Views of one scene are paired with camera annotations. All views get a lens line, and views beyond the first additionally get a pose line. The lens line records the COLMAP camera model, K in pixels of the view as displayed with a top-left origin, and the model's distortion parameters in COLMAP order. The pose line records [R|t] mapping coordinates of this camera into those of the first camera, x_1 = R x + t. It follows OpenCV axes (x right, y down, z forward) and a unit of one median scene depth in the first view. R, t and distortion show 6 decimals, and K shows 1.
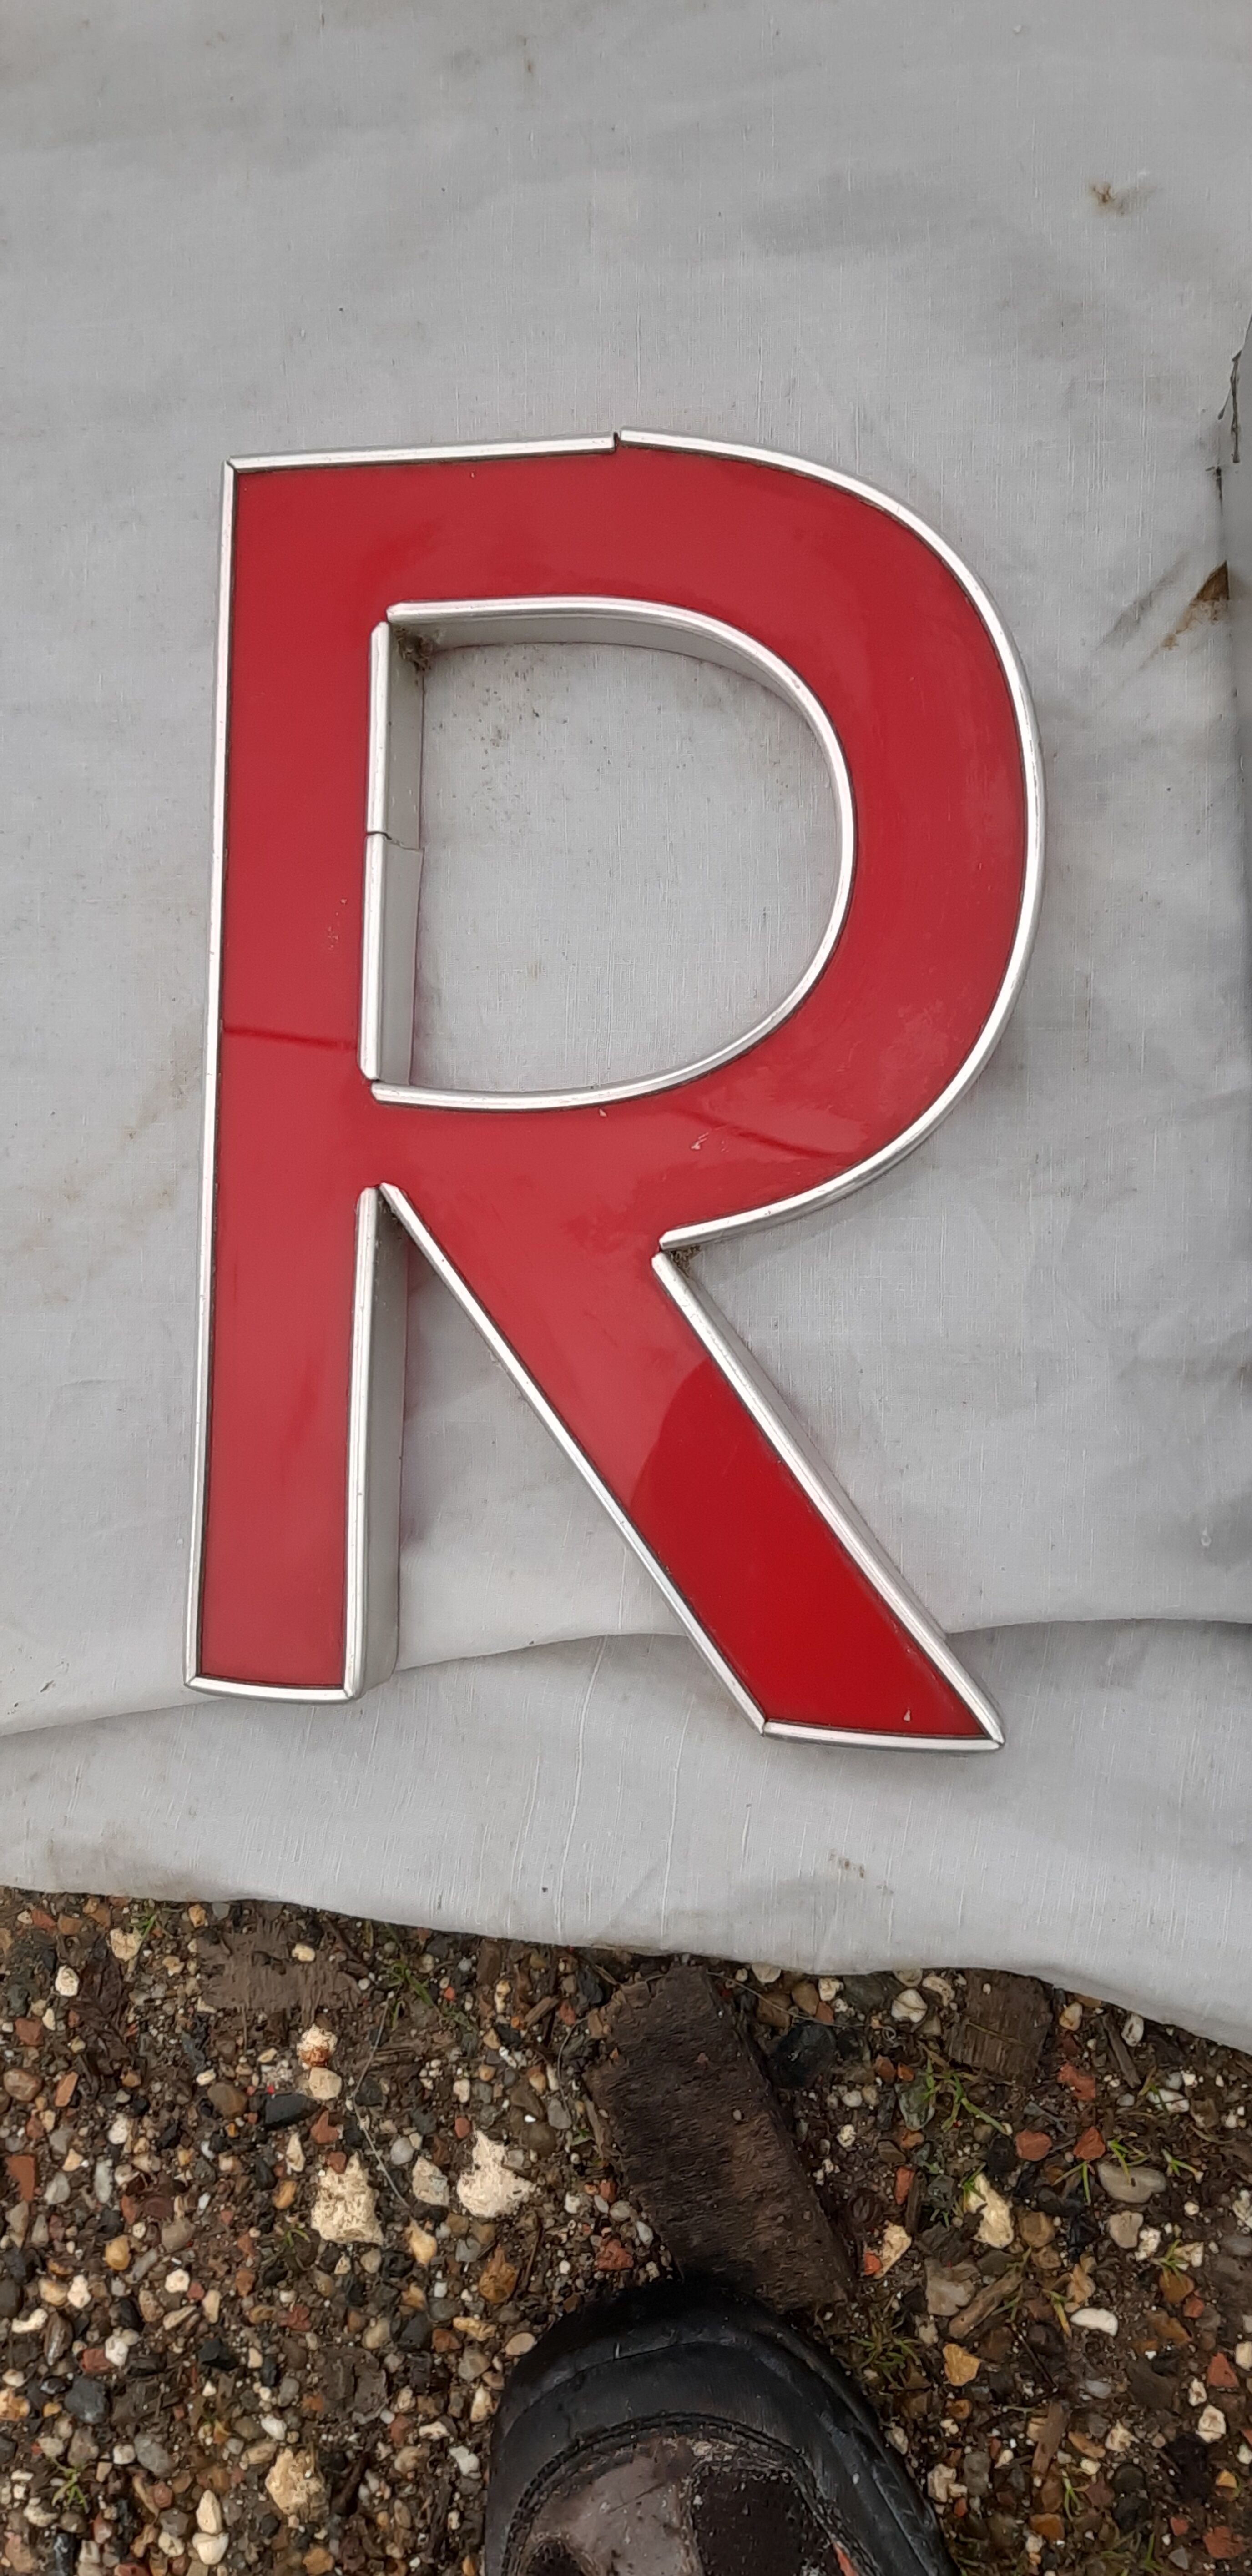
lens RADIAL K [[2009.8, 0, 678.4], [0, 2009.8, 1275.7], [0, 0, 1]] dist [0.066745, -0.122684]
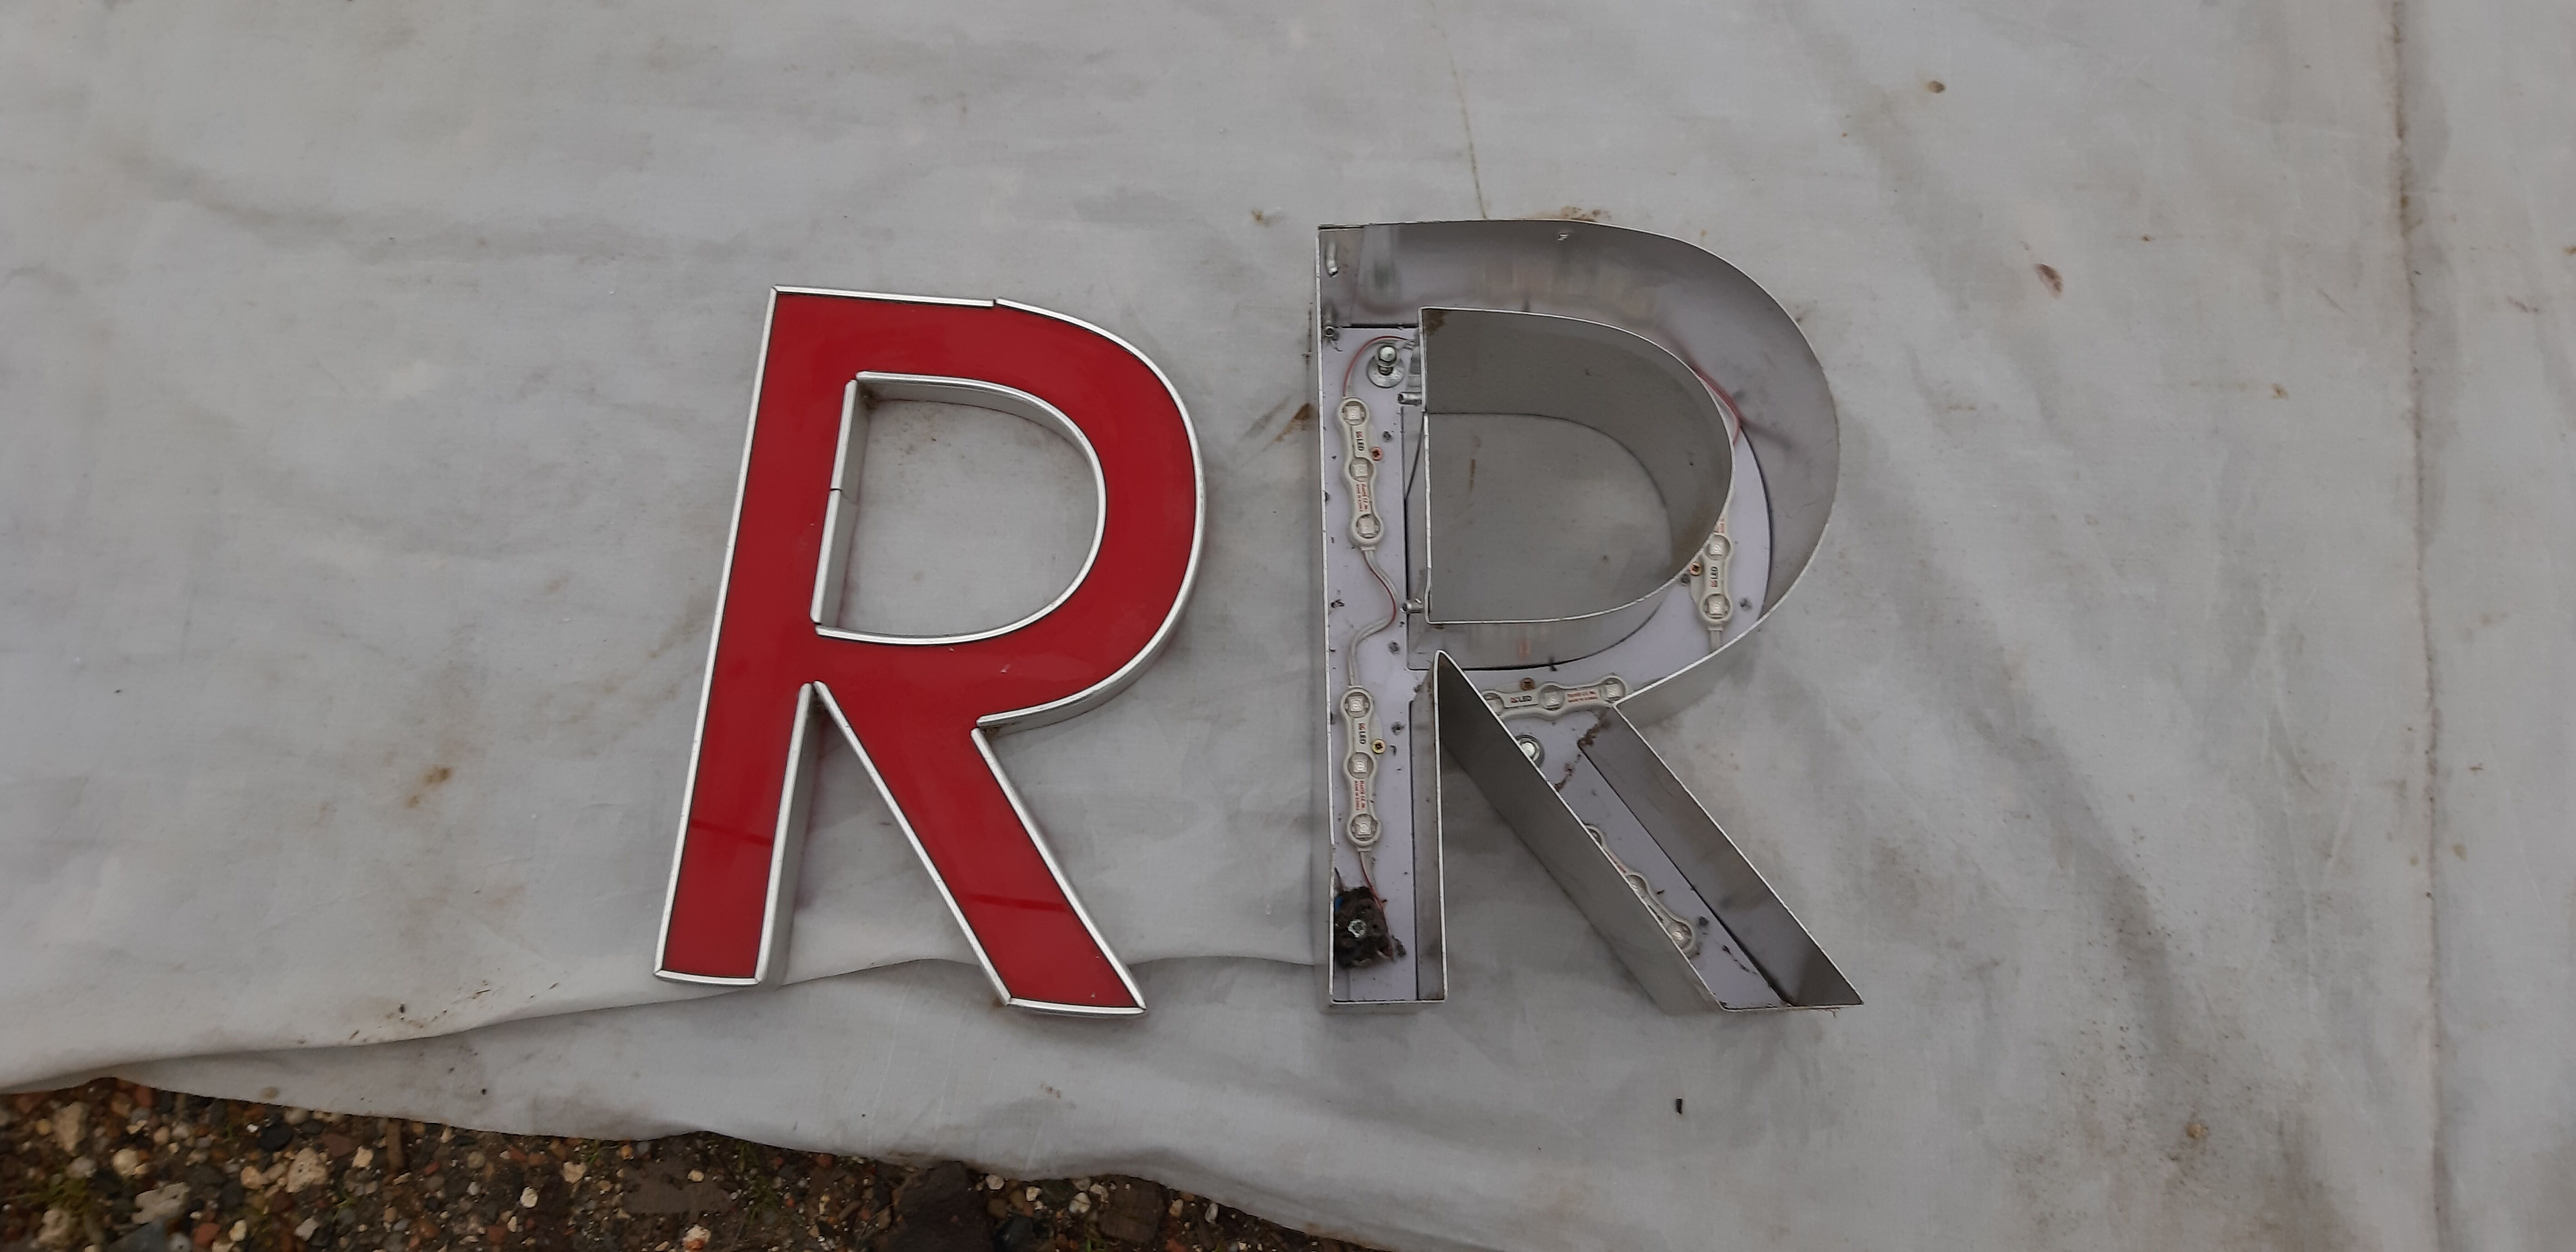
lens RADIAL K [[2009.8, 0, 1294.0], [0, 2009.8, 635.5], [0, 0, 1]] dist [0.066745, -0.122684]
pose [[0.983889, 0.097859, 0.149619, -0.006419], [-0.058358, 0.966844, -0.248609, 0.318124], [-0.168987, 0.235872, 0.956978, -0.724764]]
